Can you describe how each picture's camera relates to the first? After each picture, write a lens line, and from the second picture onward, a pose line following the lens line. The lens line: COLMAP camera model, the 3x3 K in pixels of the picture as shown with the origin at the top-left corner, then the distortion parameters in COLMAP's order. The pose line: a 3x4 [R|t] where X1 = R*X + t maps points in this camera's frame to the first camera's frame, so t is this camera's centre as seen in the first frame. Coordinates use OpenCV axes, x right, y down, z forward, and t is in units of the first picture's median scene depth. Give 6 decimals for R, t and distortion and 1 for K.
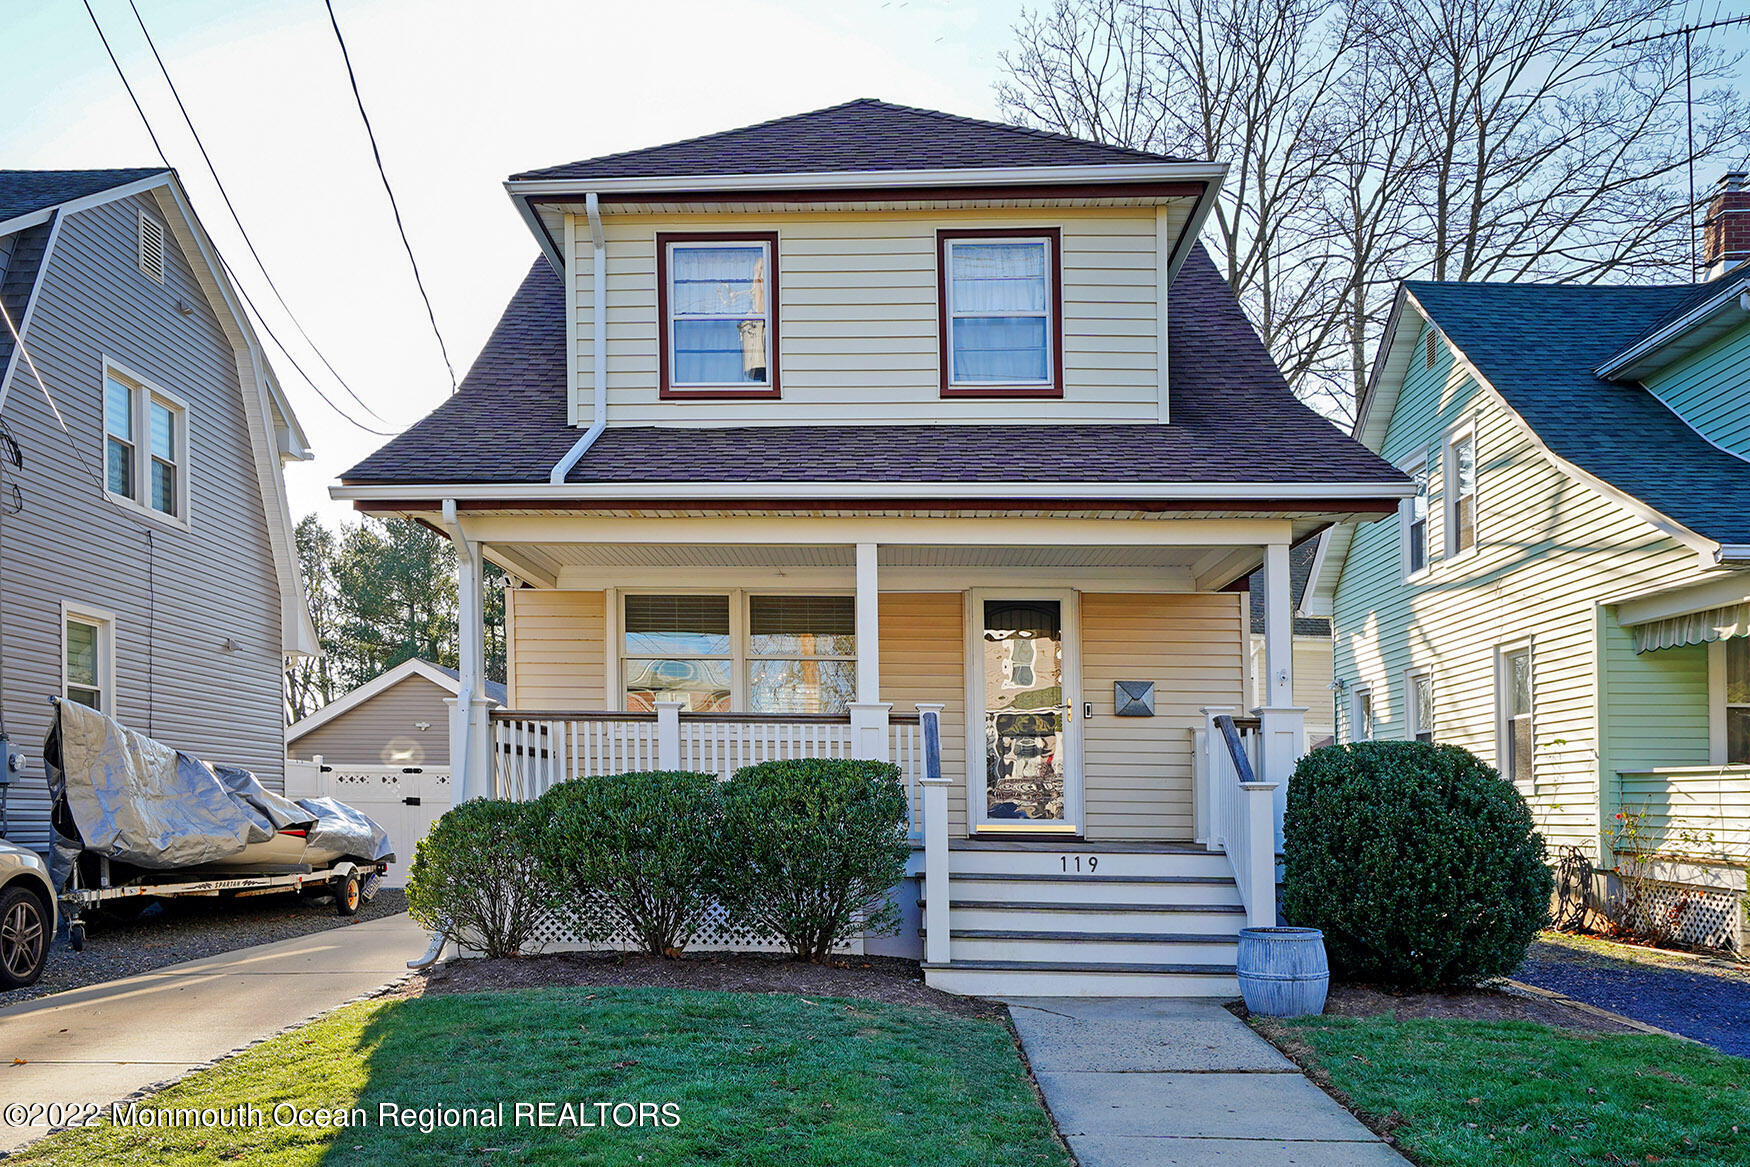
lens RADIAL K [[1149.6, 0, 877.5], [0, 1149.6, 600.8], [0, 0, 1]] dist [0.000444, 0.001081]
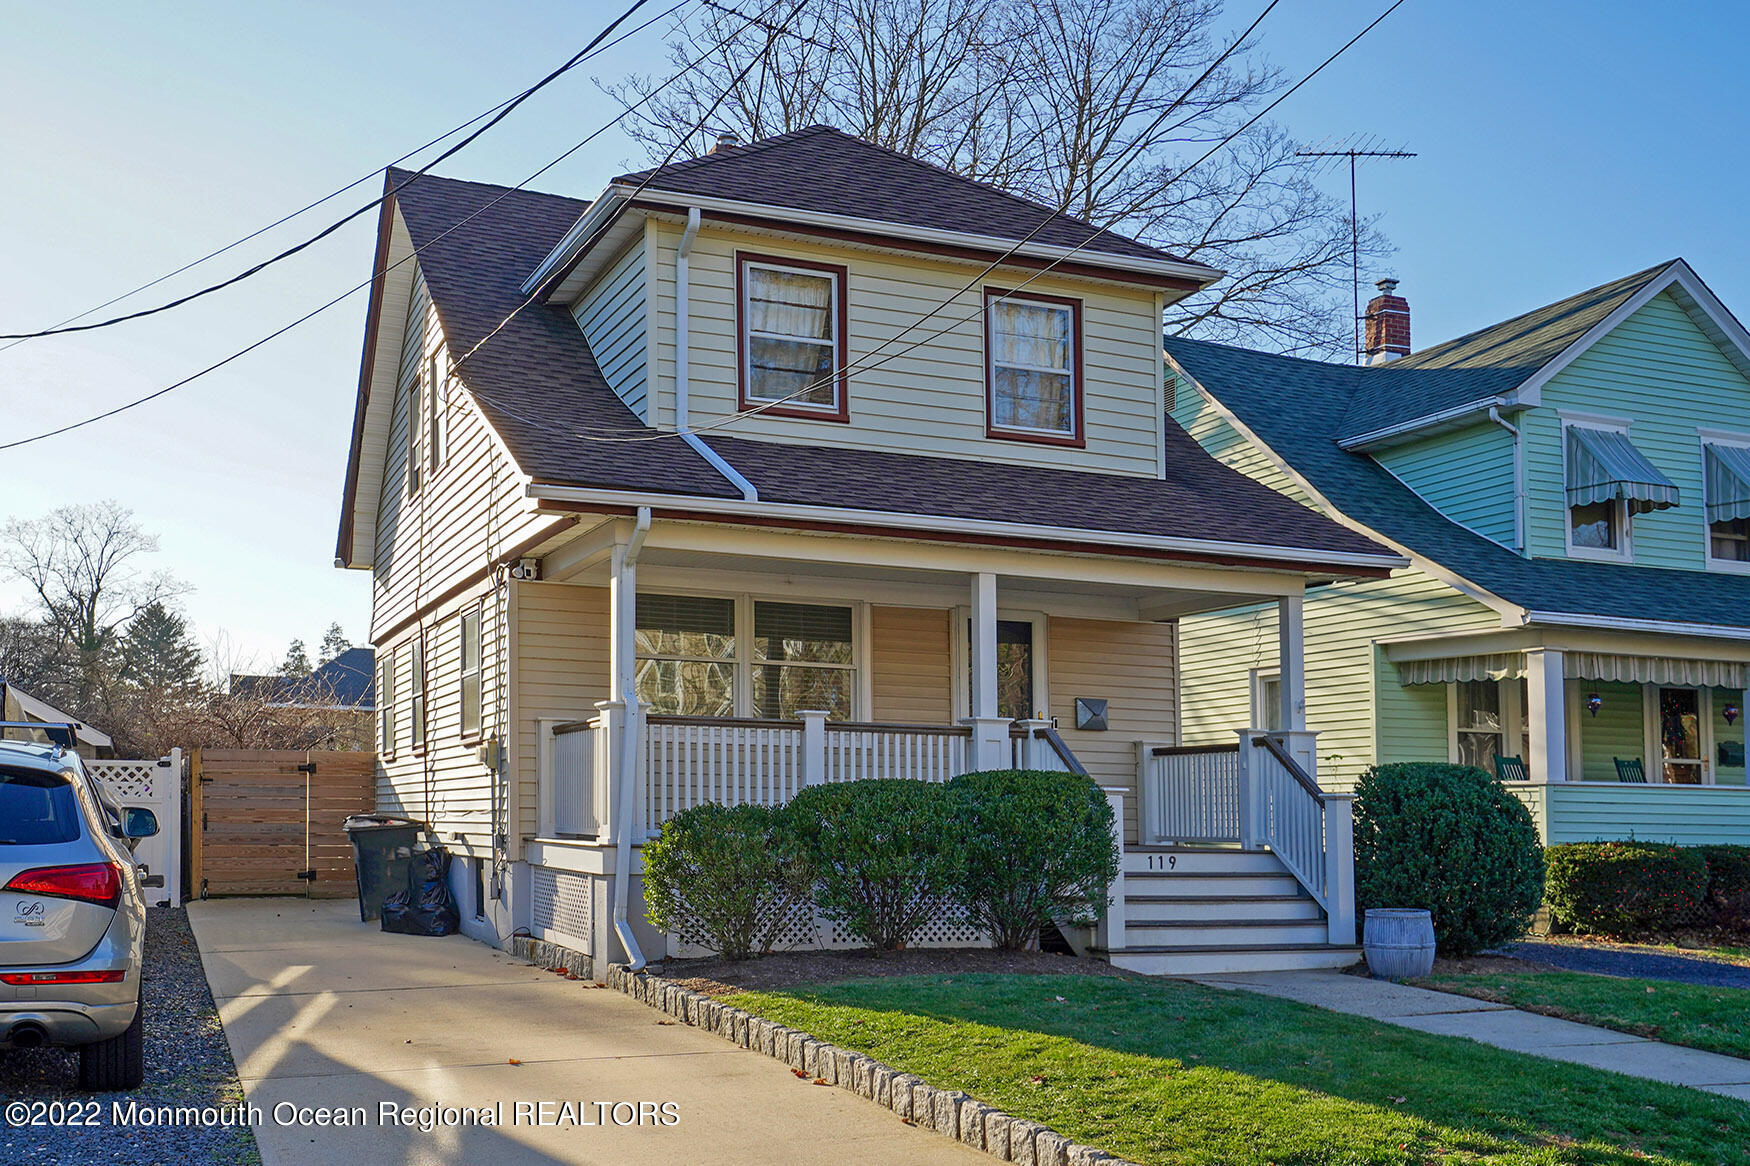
lens RADIAL K [[1237.0, 0, 873.2], [0, 1237.0, 509.0], [0, 0, 1]] dist [-0.002814, -0.003250]
pose [[0.942092, 0.082781, 0.324977, -0.421814], [-0.063051, 0.995496, -0.070798, -0.016555], [-0.329374, 0.046208, 0.943068, -0.082226]]
